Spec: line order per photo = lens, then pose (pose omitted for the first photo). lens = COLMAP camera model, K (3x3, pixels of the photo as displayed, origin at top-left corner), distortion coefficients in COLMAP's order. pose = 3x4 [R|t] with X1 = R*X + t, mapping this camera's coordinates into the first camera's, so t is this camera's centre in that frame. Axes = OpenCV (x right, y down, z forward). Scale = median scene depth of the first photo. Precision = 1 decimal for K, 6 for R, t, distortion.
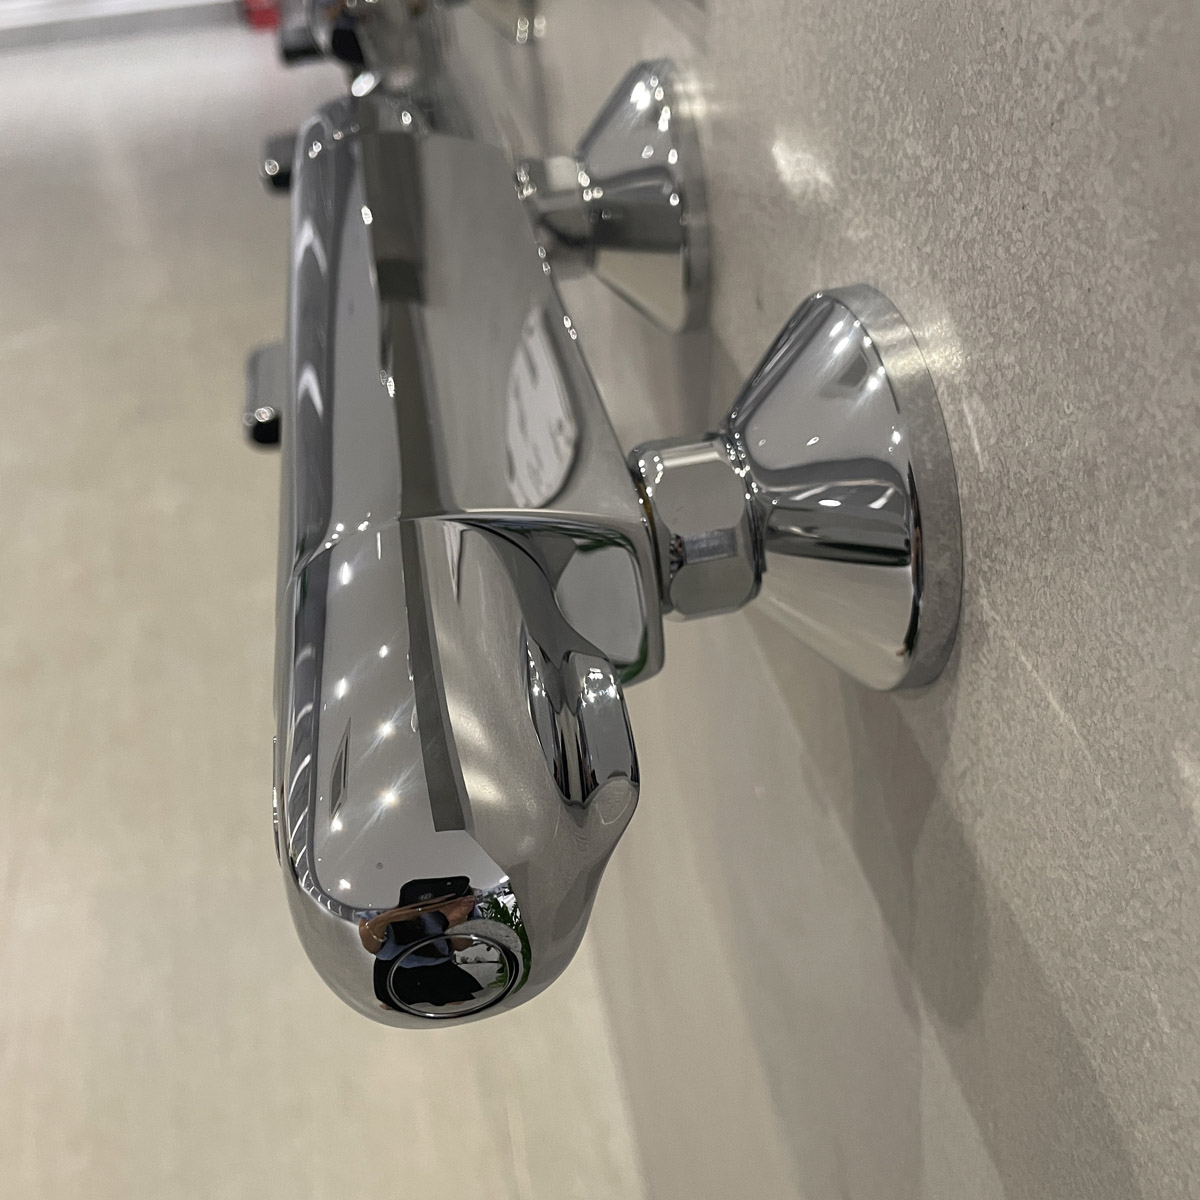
lens RADIAL K [[1248.7, 0, 601.9], [0, 1248.7, 599.4], [0, 0, 1]] dist [-0.000781, 0.000000]
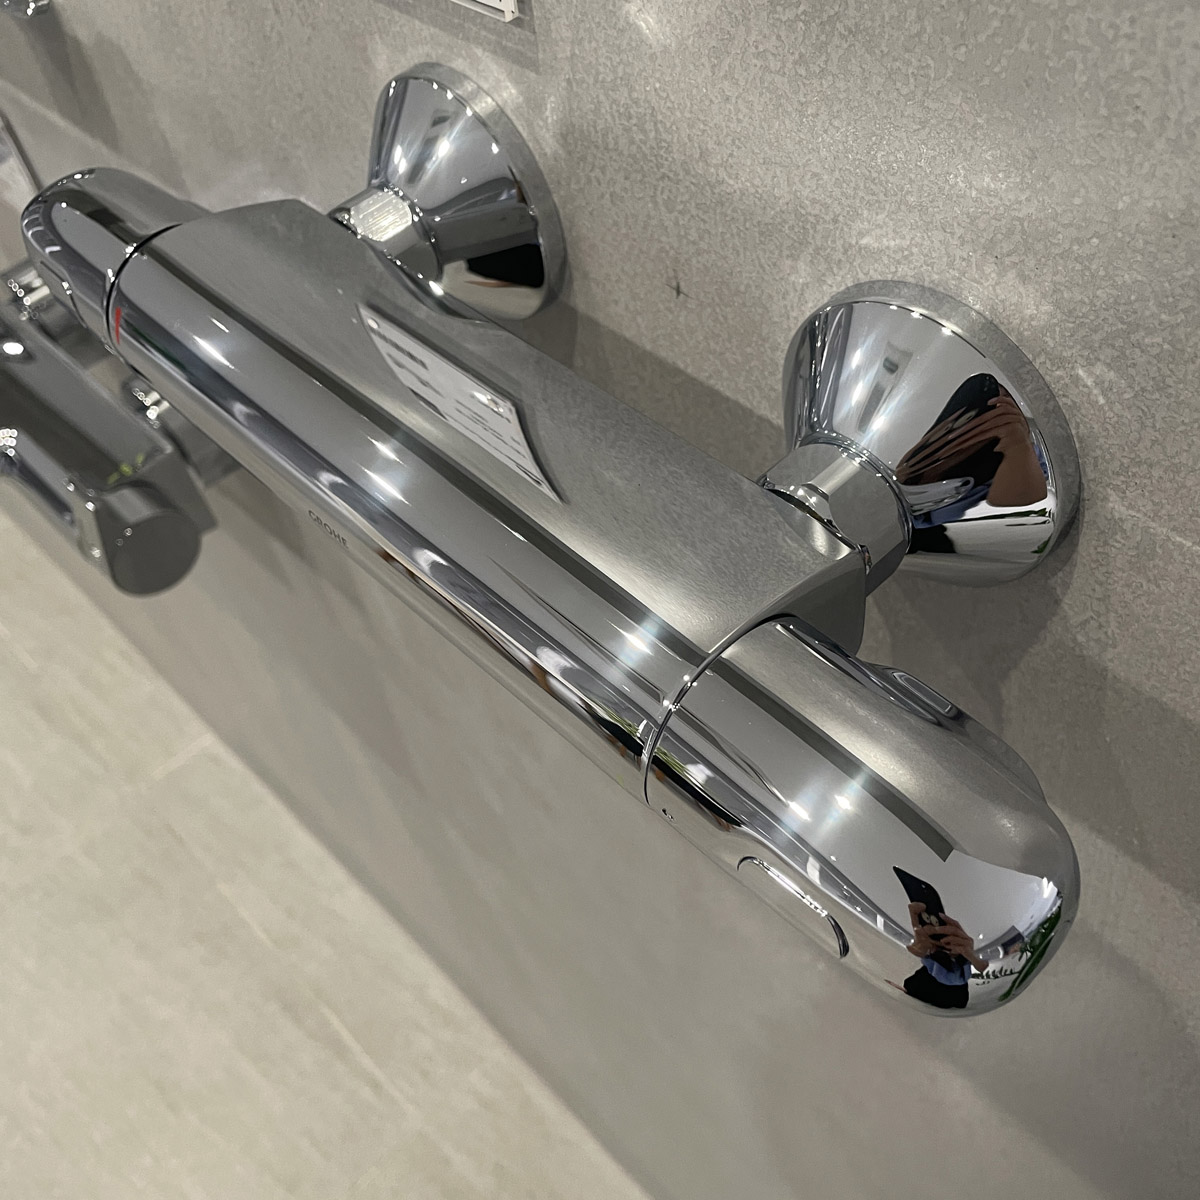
lens RADIAL K [[1248.7, 0, 592.0], [0, 1248.7, 597.3], [0, 0, 1]] dist [-0.000781, 0.000000]
pose [[0.834090, -0.437212, 0.336362, -0.632350], [0.375152, 0.896632, 0.235186, -0.428961], [-0.404419, -0.069979, 0.911892, 0.046412]]
